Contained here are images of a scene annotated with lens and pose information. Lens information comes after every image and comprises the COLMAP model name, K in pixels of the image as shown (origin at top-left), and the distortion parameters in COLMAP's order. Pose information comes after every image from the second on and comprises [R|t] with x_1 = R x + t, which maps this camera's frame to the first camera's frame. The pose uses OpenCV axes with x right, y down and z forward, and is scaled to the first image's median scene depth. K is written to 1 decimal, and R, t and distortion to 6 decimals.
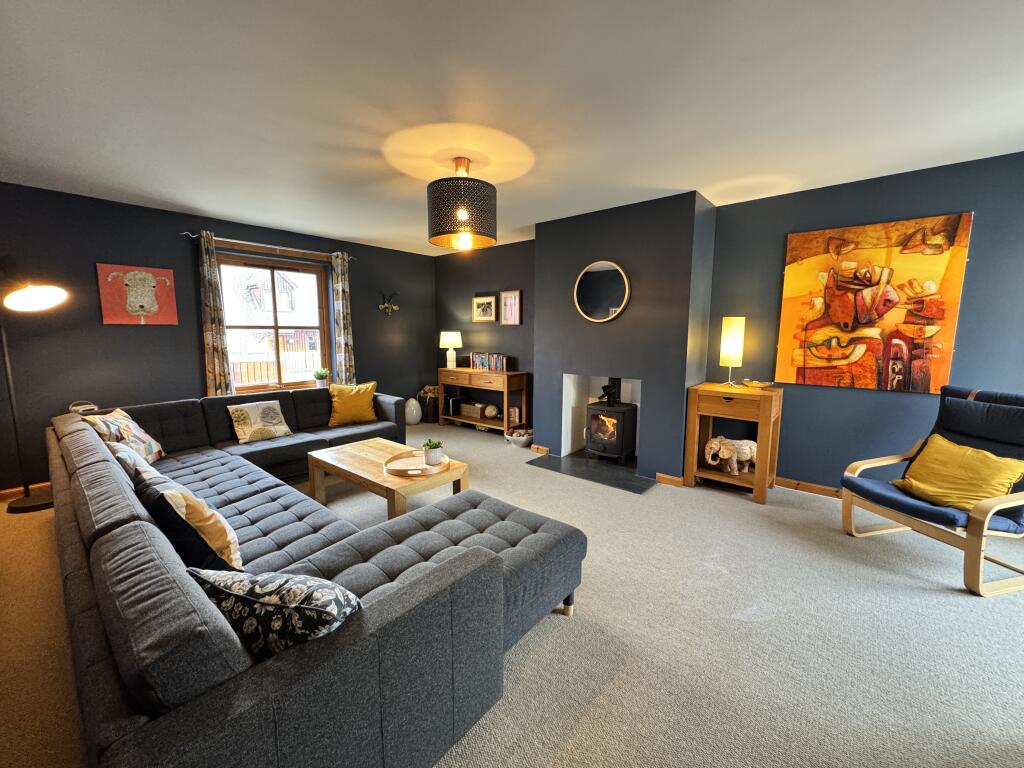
lens RADIAL K [[410.0, 0, 510.7], [0, 410.0, 382.1], [0, 0, 1]] dist [-0.002759, -0.000414]
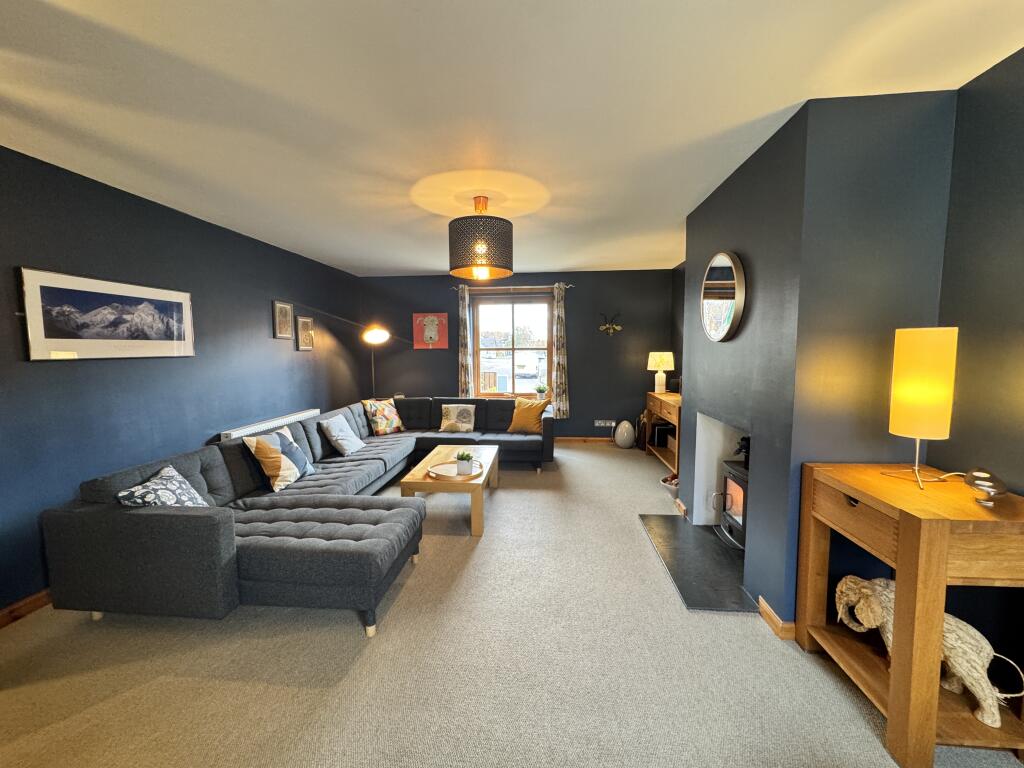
lens RADIAL K [[410.0, 0, 508.1], [0, 410.0, 383.2], [0, 0, 1]] dist [-0.002759, -0.000414]
pose [[0.570493, 0.064553, -0.818762, 0.566779], [-0.092681, 0.995599, 0.013918, -0.053553], [0.816056, 0.067943, 0.573965, 0.320195]]
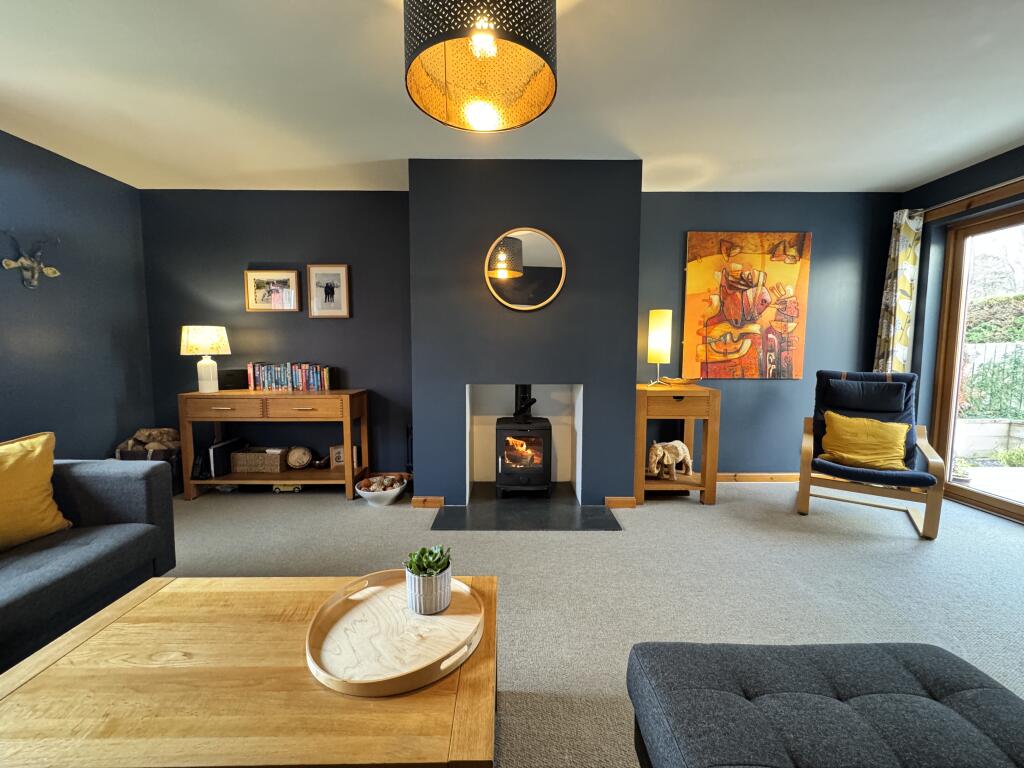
lens RADIAL K [[410.0, 0, 513.8], [0, 410.0, 383.4], [0, 0, 1]] dist [-0.002759, -0.000414]
pose [[0.755875, -0.054756, 0.652422, -0.279557], [0.080774, 0.996683, -0.009933, -0.009833], [-0.649714, 0.060207, 0.757791, 0.451922]]
